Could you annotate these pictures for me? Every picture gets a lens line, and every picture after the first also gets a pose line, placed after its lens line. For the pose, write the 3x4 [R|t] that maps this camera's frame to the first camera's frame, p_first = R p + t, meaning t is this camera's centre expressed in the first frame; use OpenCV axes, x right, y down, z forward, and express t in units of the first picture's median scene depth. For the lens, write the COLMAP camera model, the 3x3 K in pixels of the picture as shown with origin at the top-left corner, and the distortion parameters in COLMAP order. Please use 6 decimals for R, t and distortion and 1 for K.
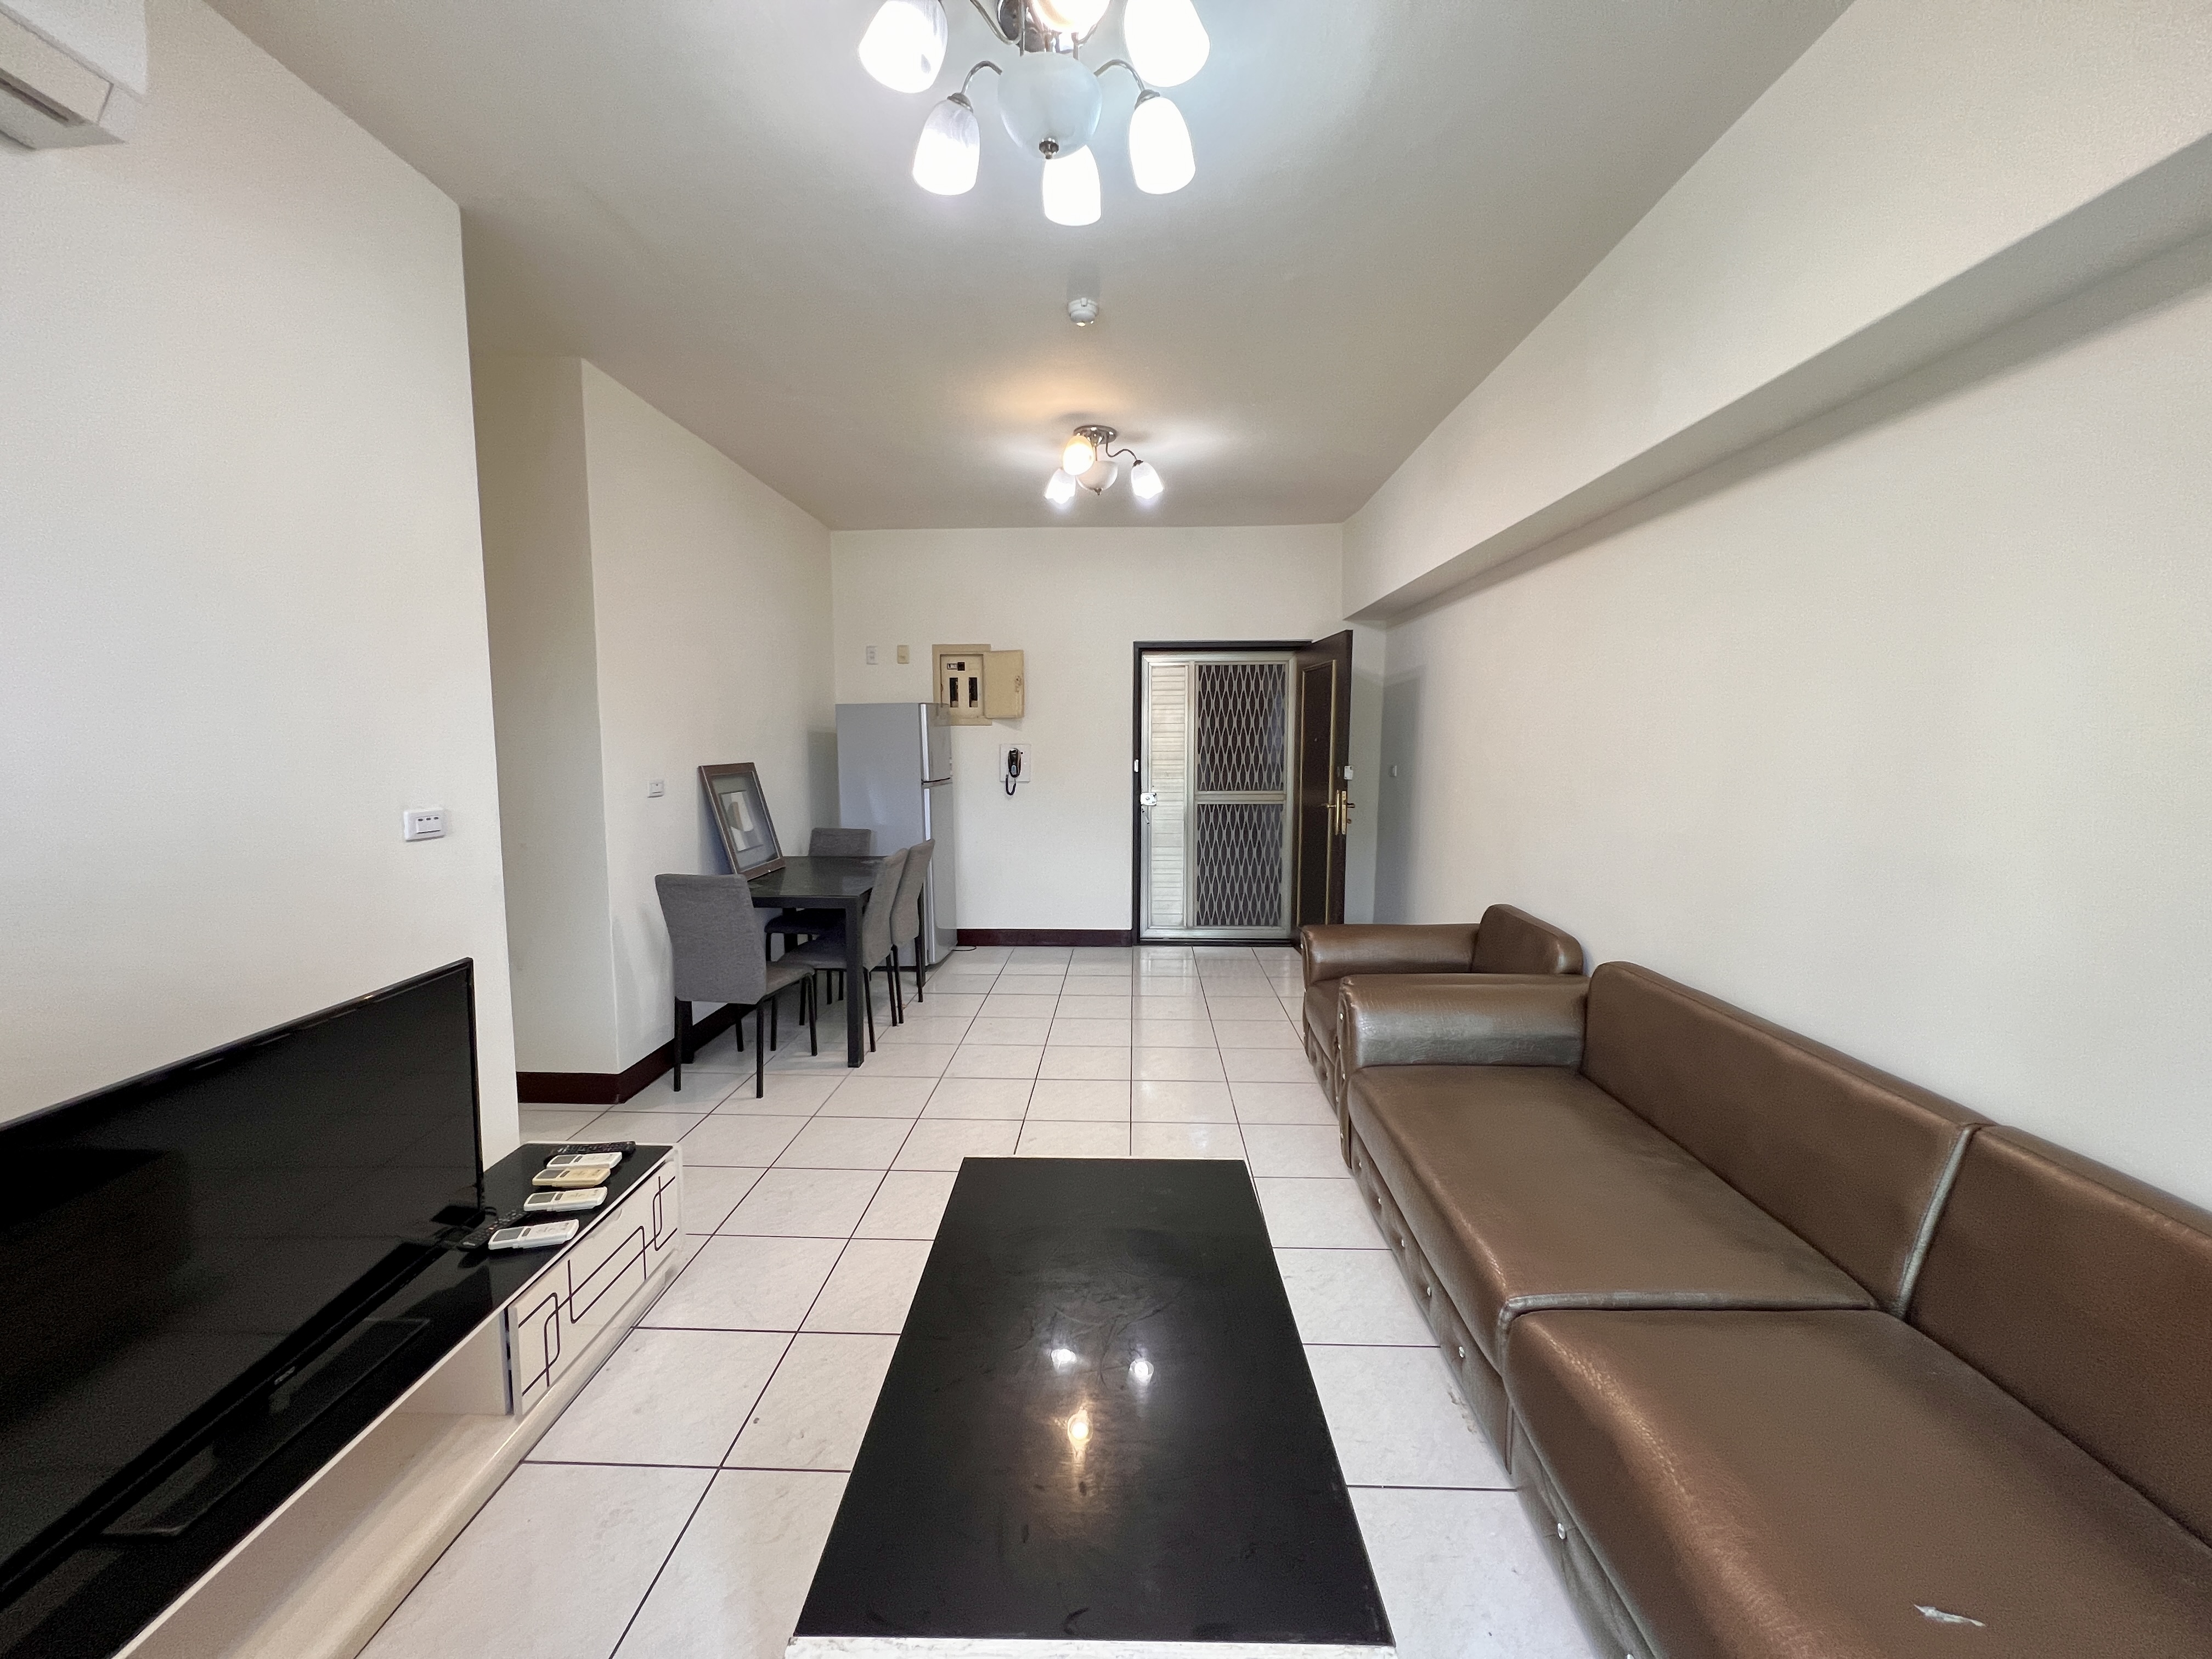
lens RADIAL K [[878.4, 0, 1104.7], [0, 878.4, 825.1], [0, 0, 1]] dist [-0.000171, 0.000136]
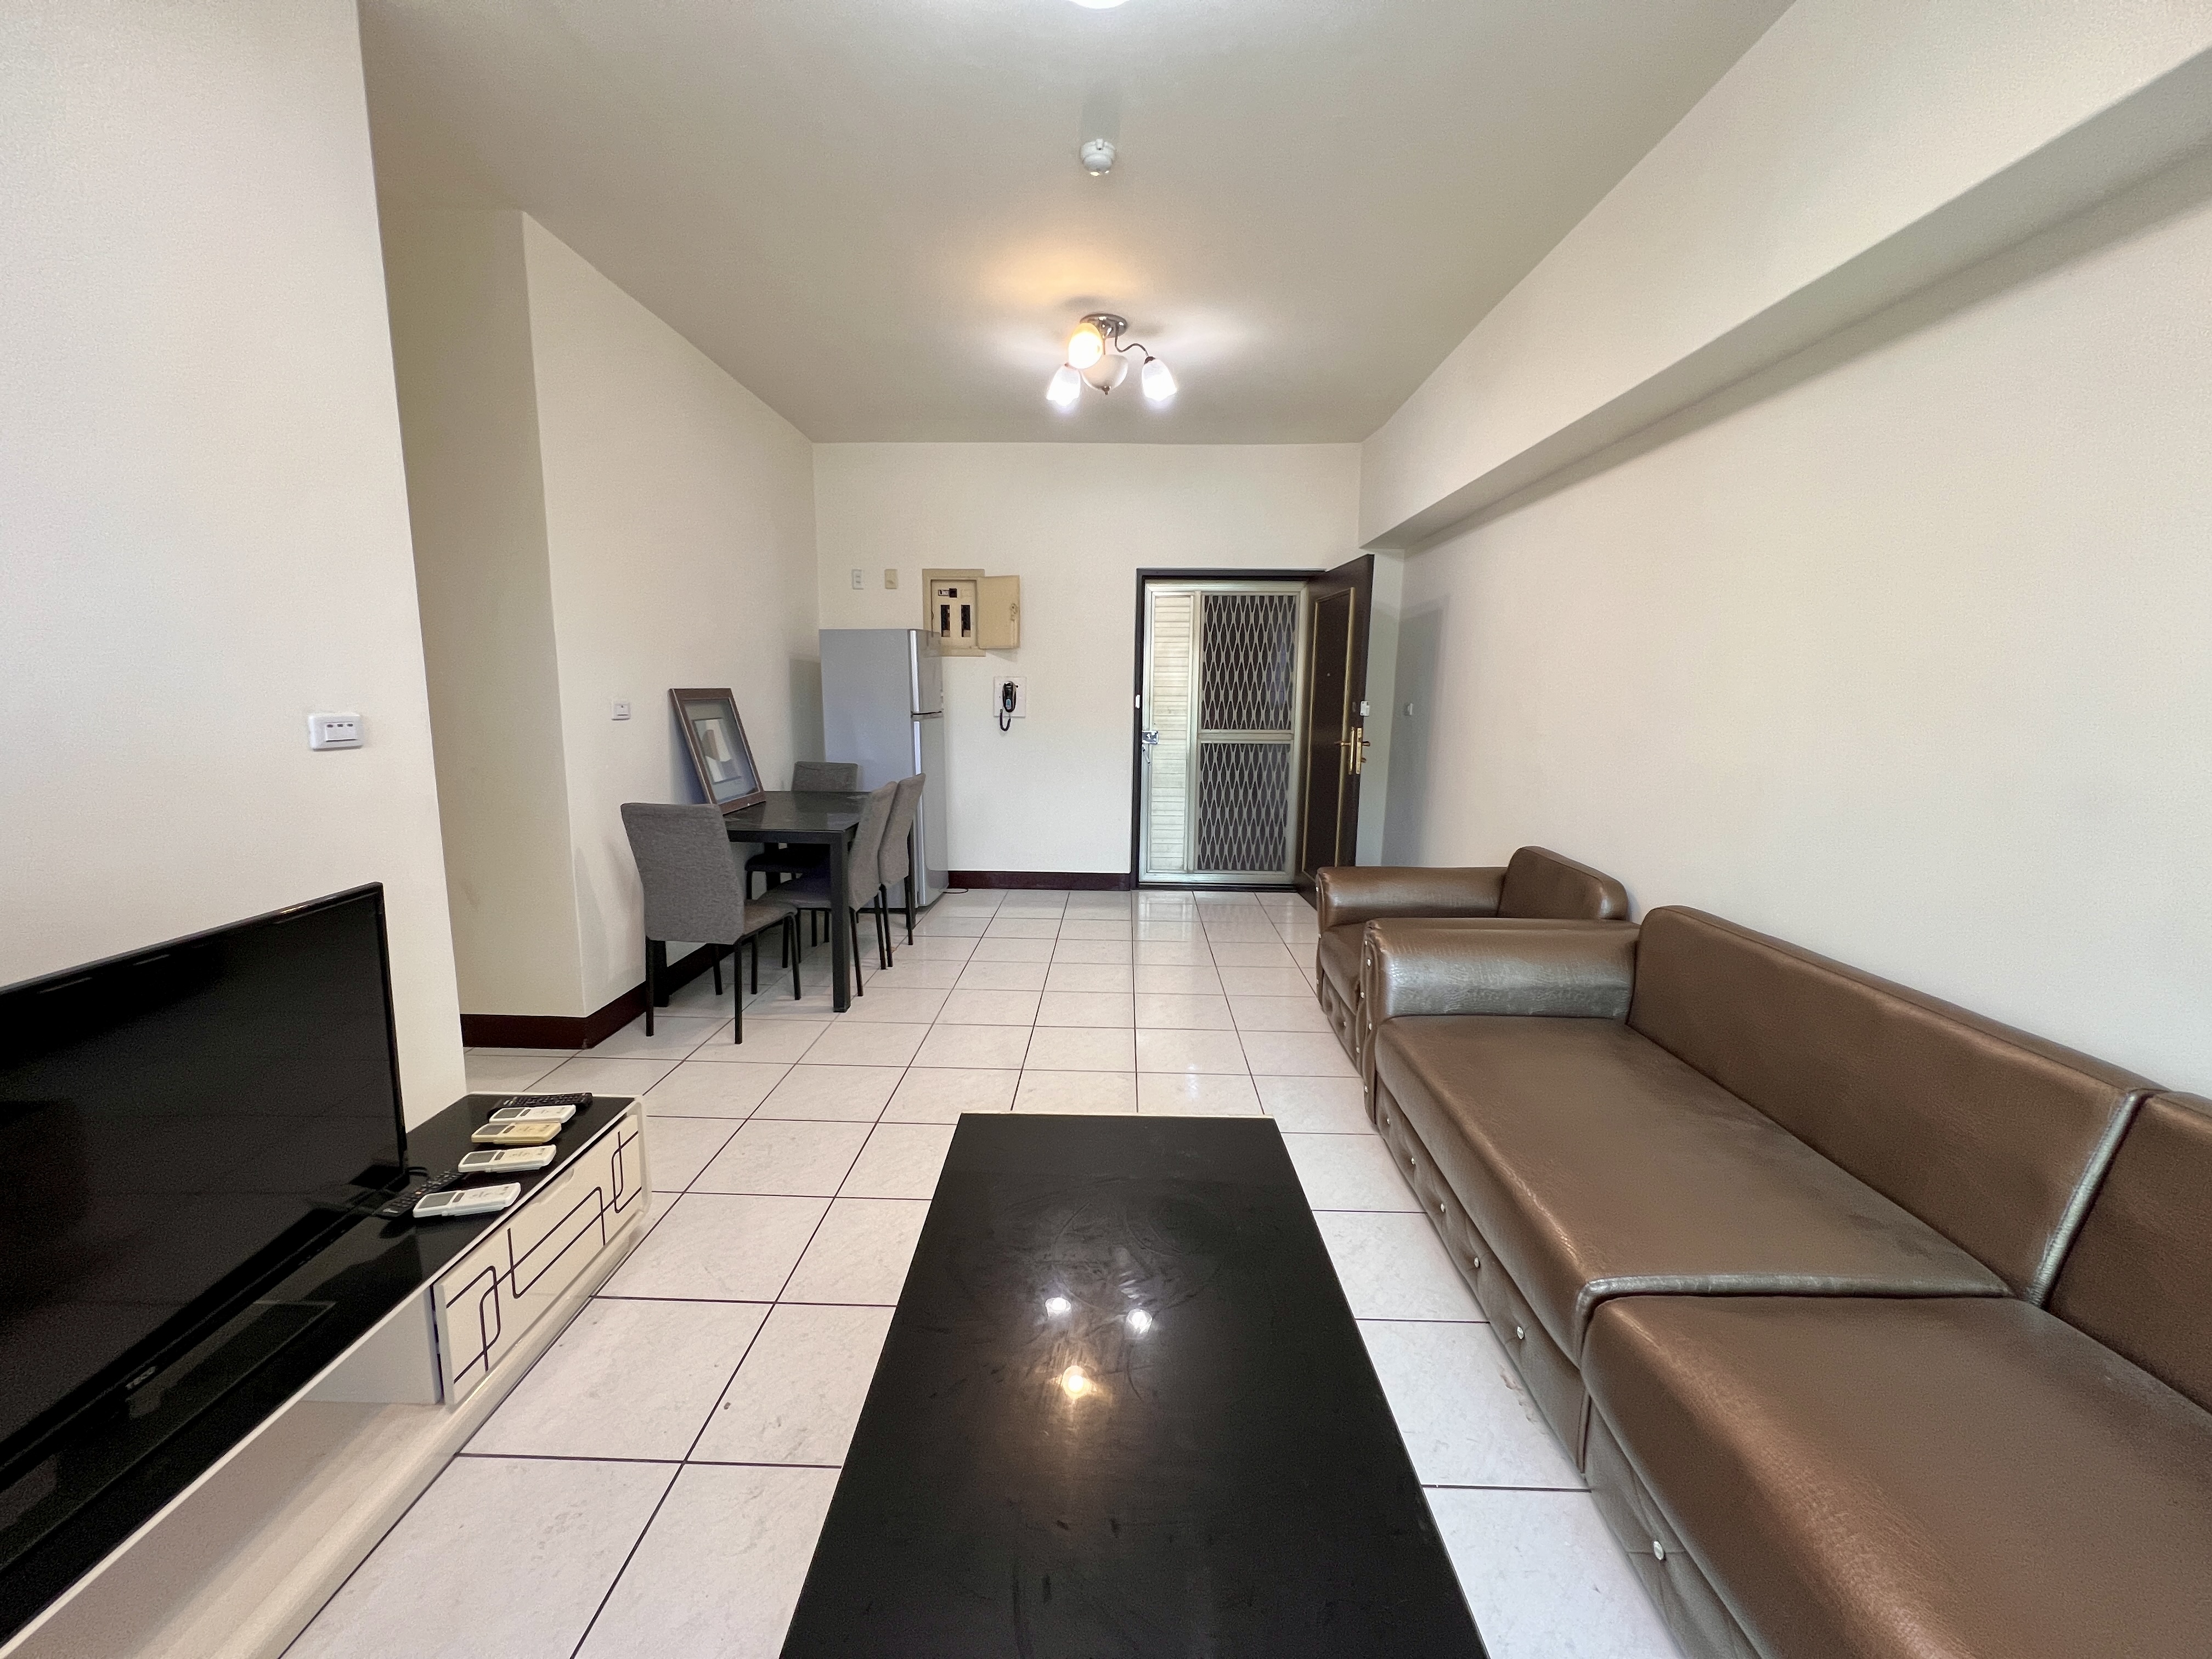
lens RADIAL K [[878.4, 0, 1104.7], [0, 878.4, 825.1], [0, 0, 1]] dist [-0.000171, 0.000136]
pose [[0.999860, 0.010914, 0.012711, -0.017478], [-0.011632, 0.998254, 0.057903, 0.019462], [-0.012057, -0.058043, 0.998241, 0.074962]]
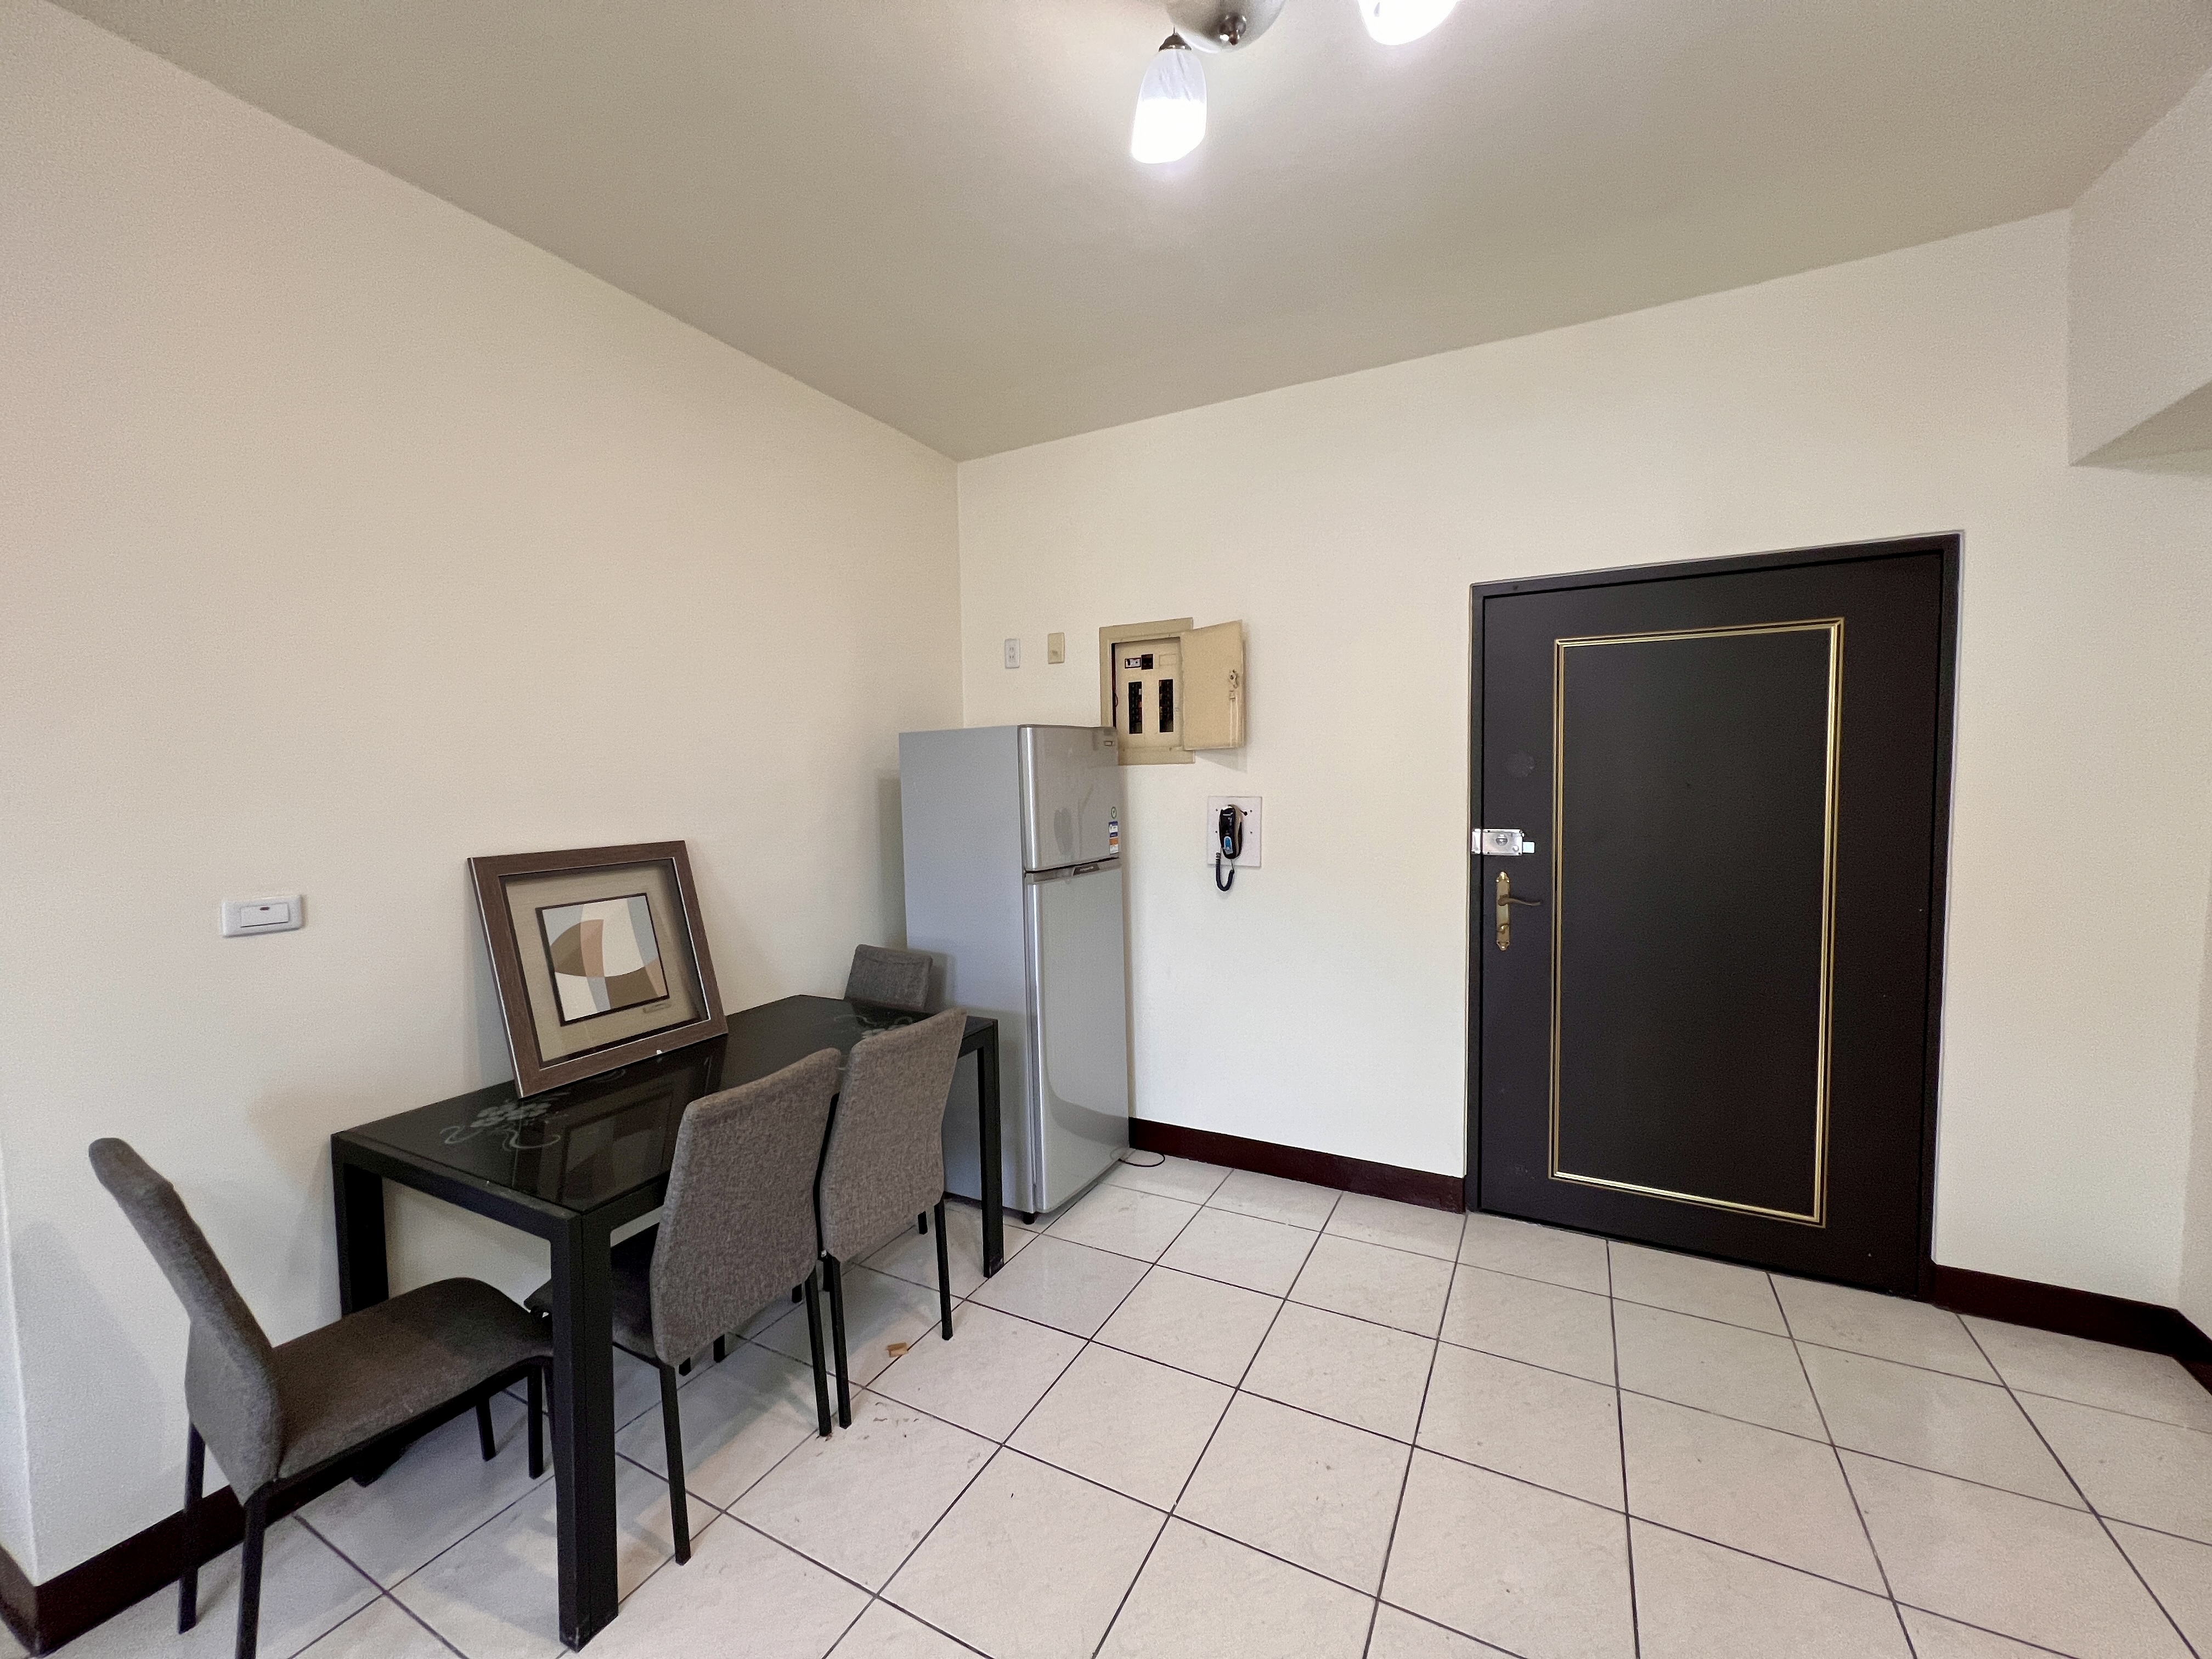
lens RADIAL K [[878.4, 0, 1104.7], [0, 878.4, 825.1], [0, 0, 1]] dist [-0.000171, 0.000136]
pose [[0.898954, 0.007226, -0.437982, 0.108309], [-0.025448, 0.999037, -0.035748, -0.091206], [0.437302, 0.043281, 0.898272, 0.820313]]
